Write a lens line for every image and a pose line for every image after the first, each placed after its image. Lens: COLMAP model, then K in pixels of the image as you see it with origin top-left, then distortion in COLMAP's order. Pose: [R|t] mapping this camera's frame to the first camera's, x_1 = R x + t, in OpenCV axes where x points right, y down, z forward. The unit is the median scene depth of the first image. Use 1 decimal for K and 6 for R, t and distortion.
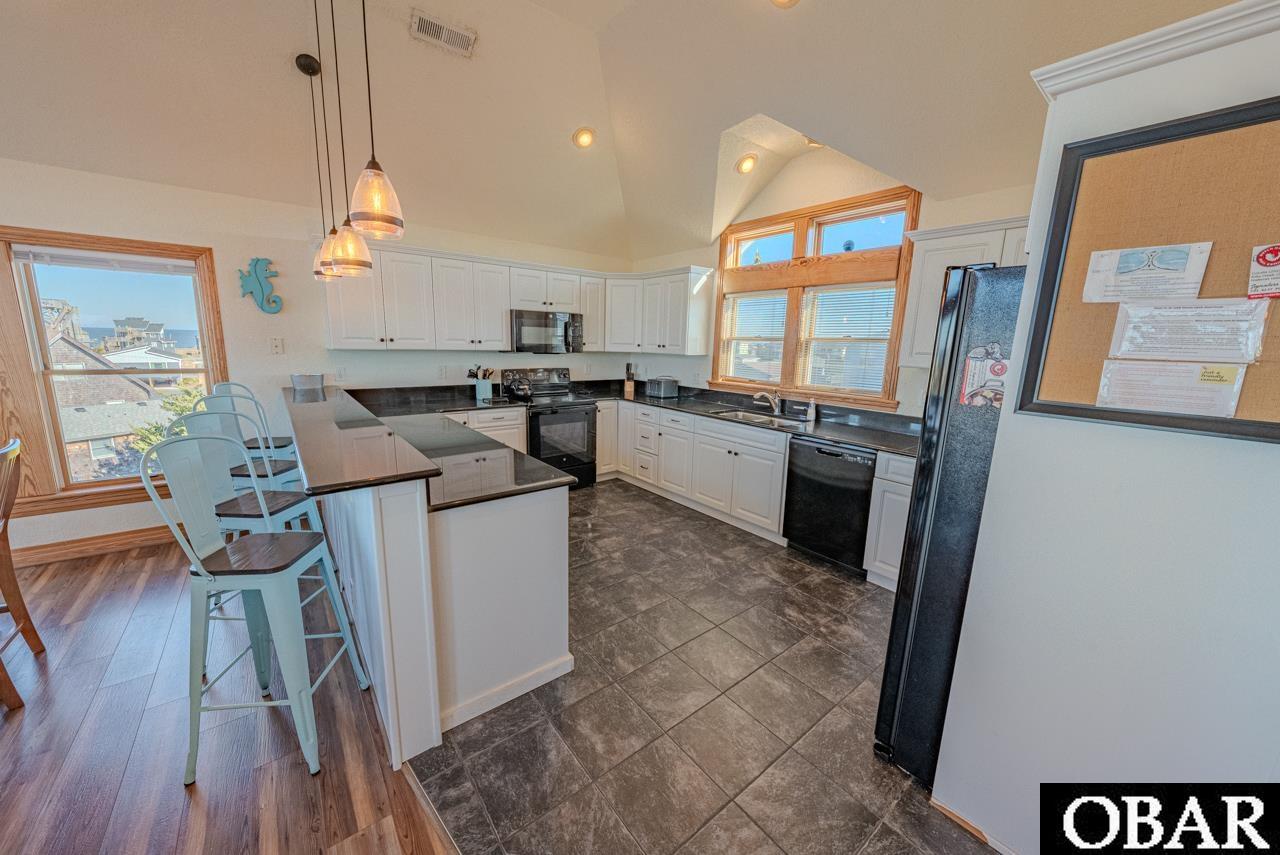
lens RADIAL K [[453.1, 0, 635.9], [0, 453.1, 426.5], [0, 0, 1]] dist [-0.002820, -0.000369]
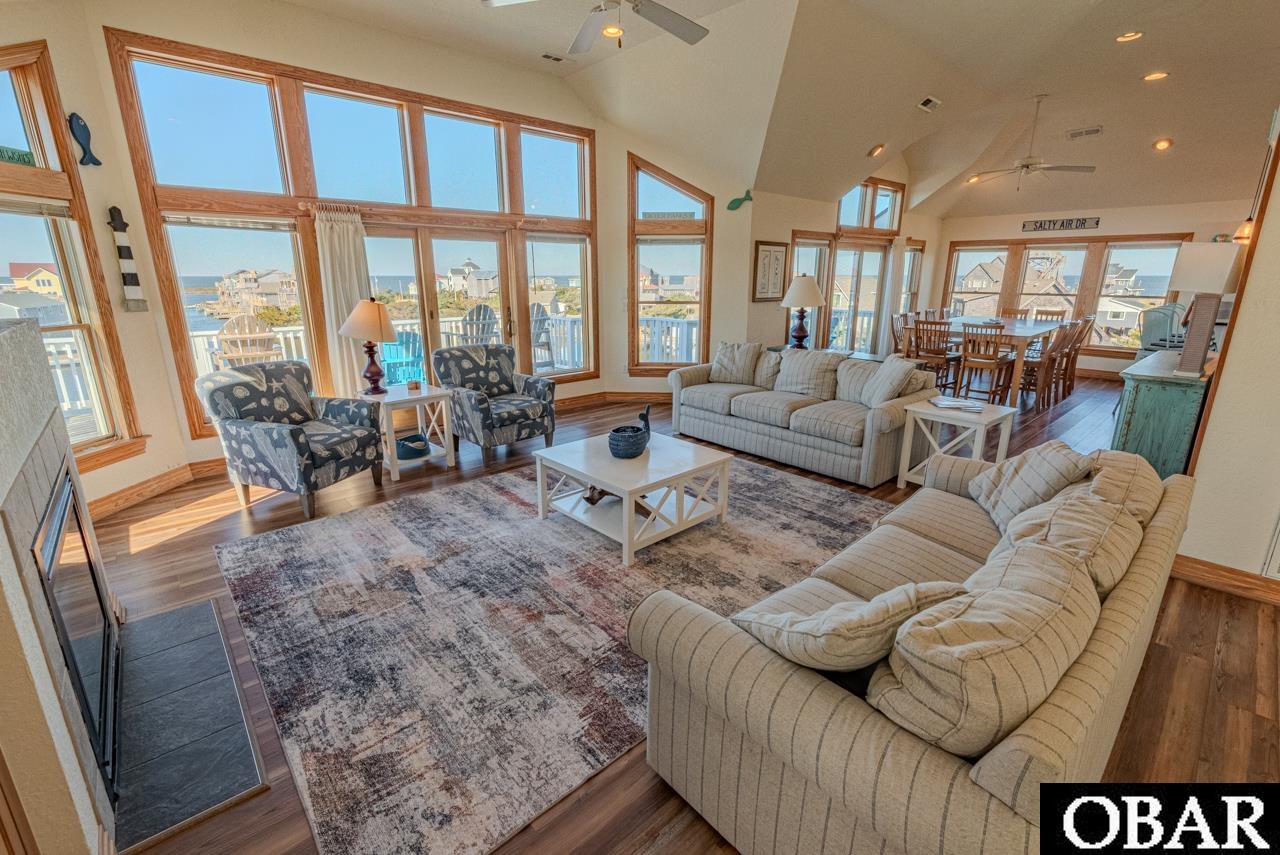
lens RADIAL K [[555.8, 0, 640.0], [0, 555.8, 427.5], [0, 0, 1]] dist [-0.001454, -0.000377]
pose [[0.063960, 0.239238, -0.968852, 1.114935], [-0.183858, 0.957046, 0.224185, 0.243024], [0.980870, 0.163792, 0.105198, -1.140775]]
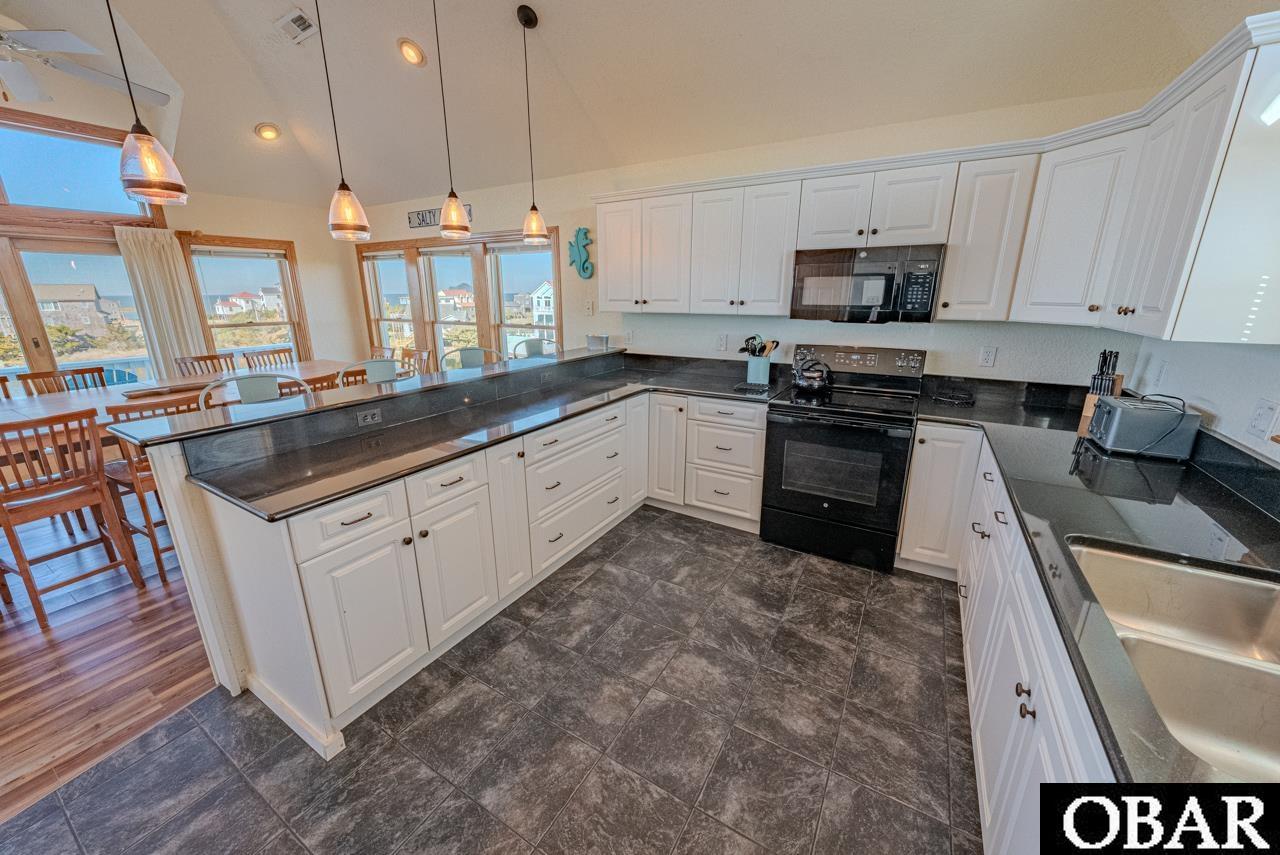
lens RADIAL K [[475.5, 0, 640.0], [0, 475.5, 427.5], [0, 0, 1]] dist [-0.002088, -0.000202]
pose [[0.354976, 0.229459, -0.906278, 0.328428], [-0.160989, 0.969933, 0.182519, -0.111309], [0.920909, 0.081111, 0.381244, 0.603785]]
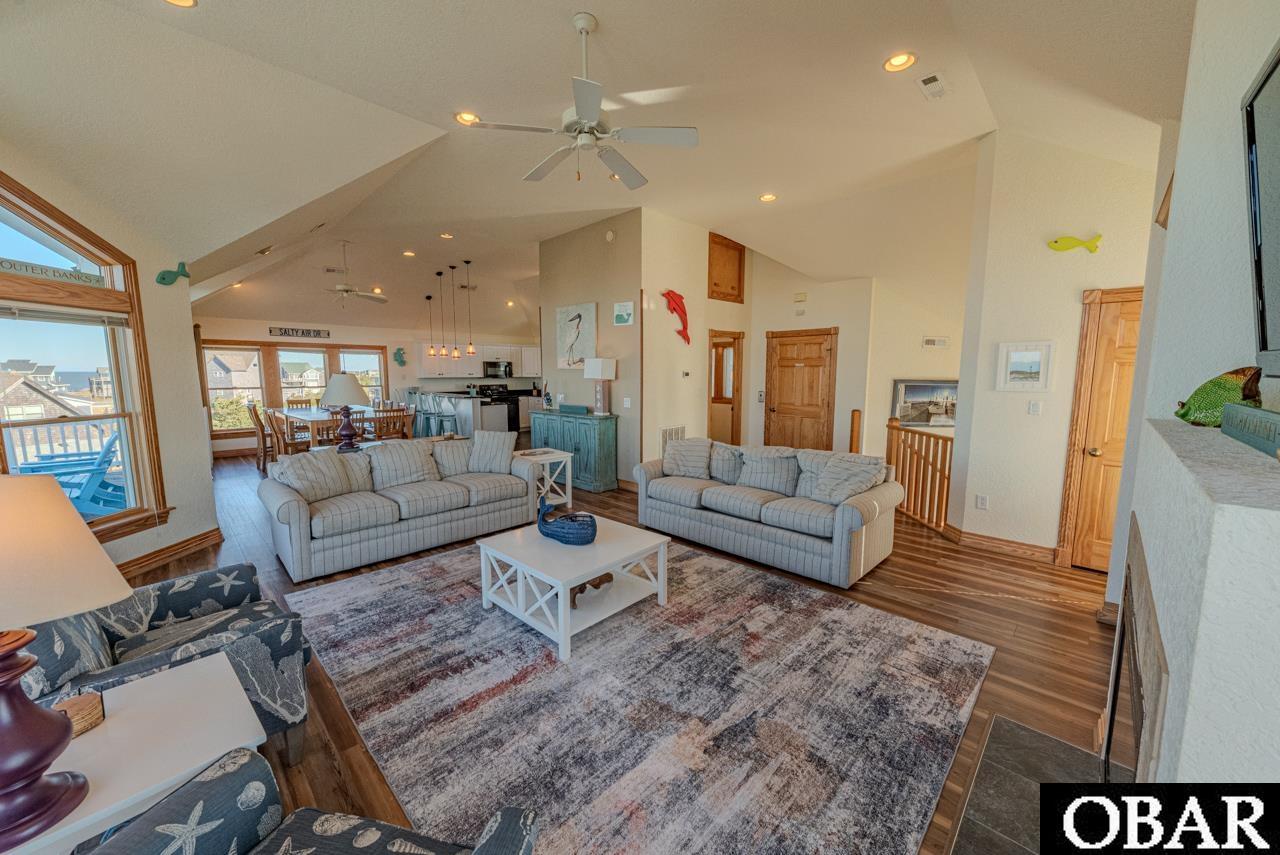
lens RADIAL K [[465.3, 0, 634.8], [0, 465.3, 427.3], [0, 0, 1]] dist [-0.001009, 0.000271]
pose [[0.992584, -0.038495, 0.115306, 0.283937], [0.046055, 0.996910, -0.063634, 0.350803], [-0.112501, 0.068473, 0.991290, -1.843286]]
